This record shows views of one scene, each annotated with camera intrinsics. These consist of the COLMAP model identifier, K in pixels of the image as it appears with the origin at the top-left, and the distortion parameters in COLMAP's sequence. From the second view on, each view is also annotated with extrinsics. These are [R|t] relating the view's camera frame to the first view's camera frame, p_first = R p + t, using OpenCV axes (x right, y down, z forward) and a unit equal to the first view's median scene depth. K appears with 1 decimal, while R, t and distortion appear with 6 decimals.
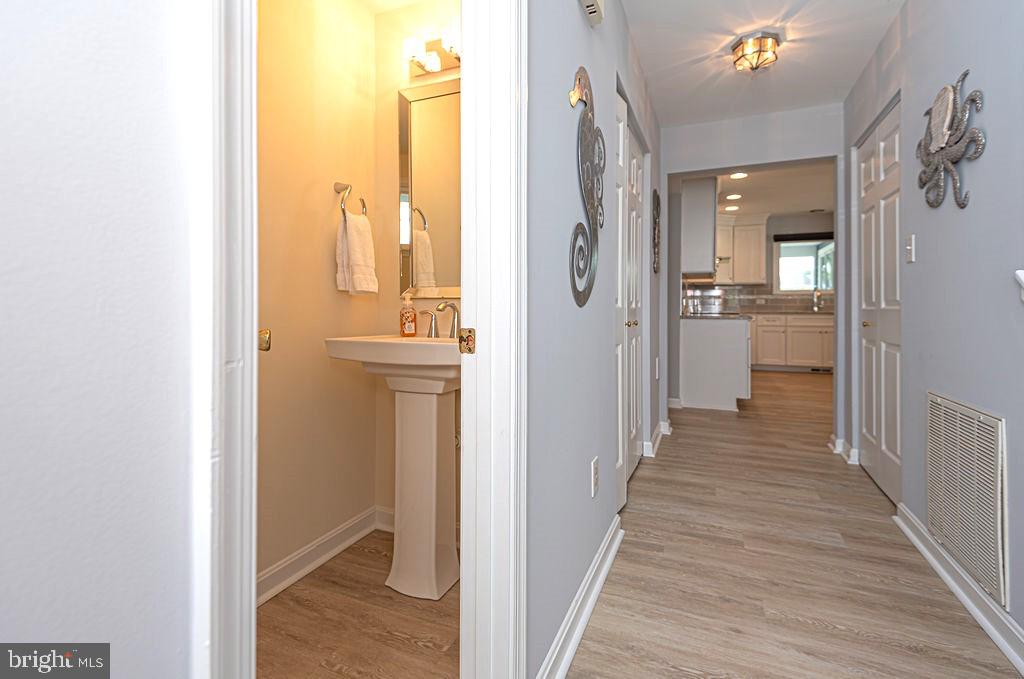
lens RADIAL K [[471.6, 0, 513.1], [0, 471.6, 301.0], [0, 0, 1]] dist [0.010957, -0.001300]
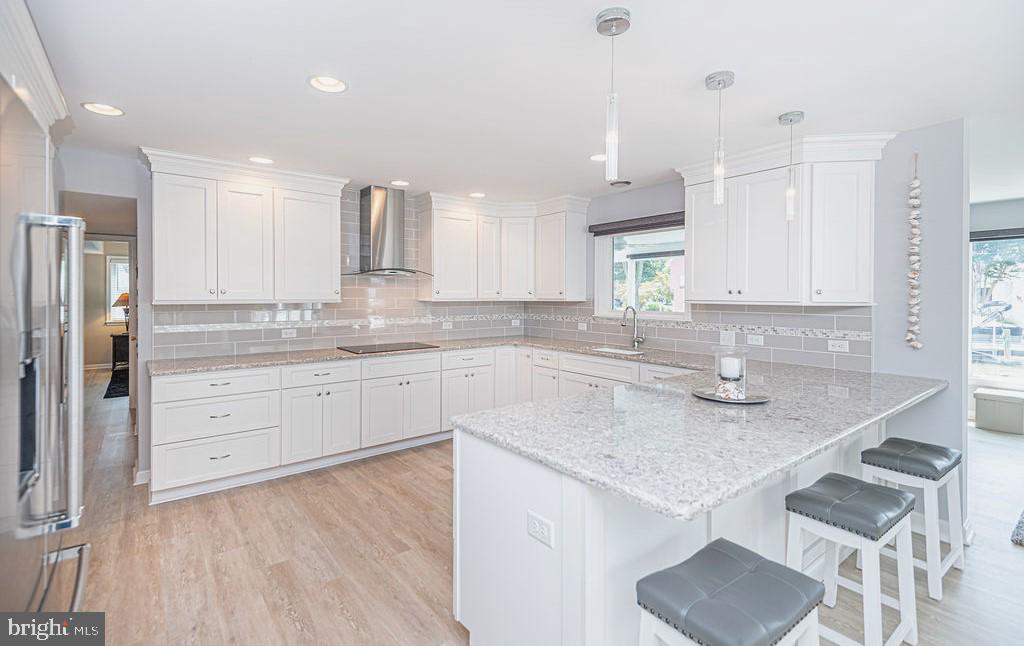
lens RADIAL K [[468.9, 0, 512.8], [0, 468.9, 298.3], [0, 0, 1]] dist [0.021640, 0.000019]
pose [[0.879726, 0.003409, -0.475469, 0.763429], [-0.000879, 0.999984, 0.005544, -0.043067], [0.475481, -0.004459, 0.879715, 0.380089]]
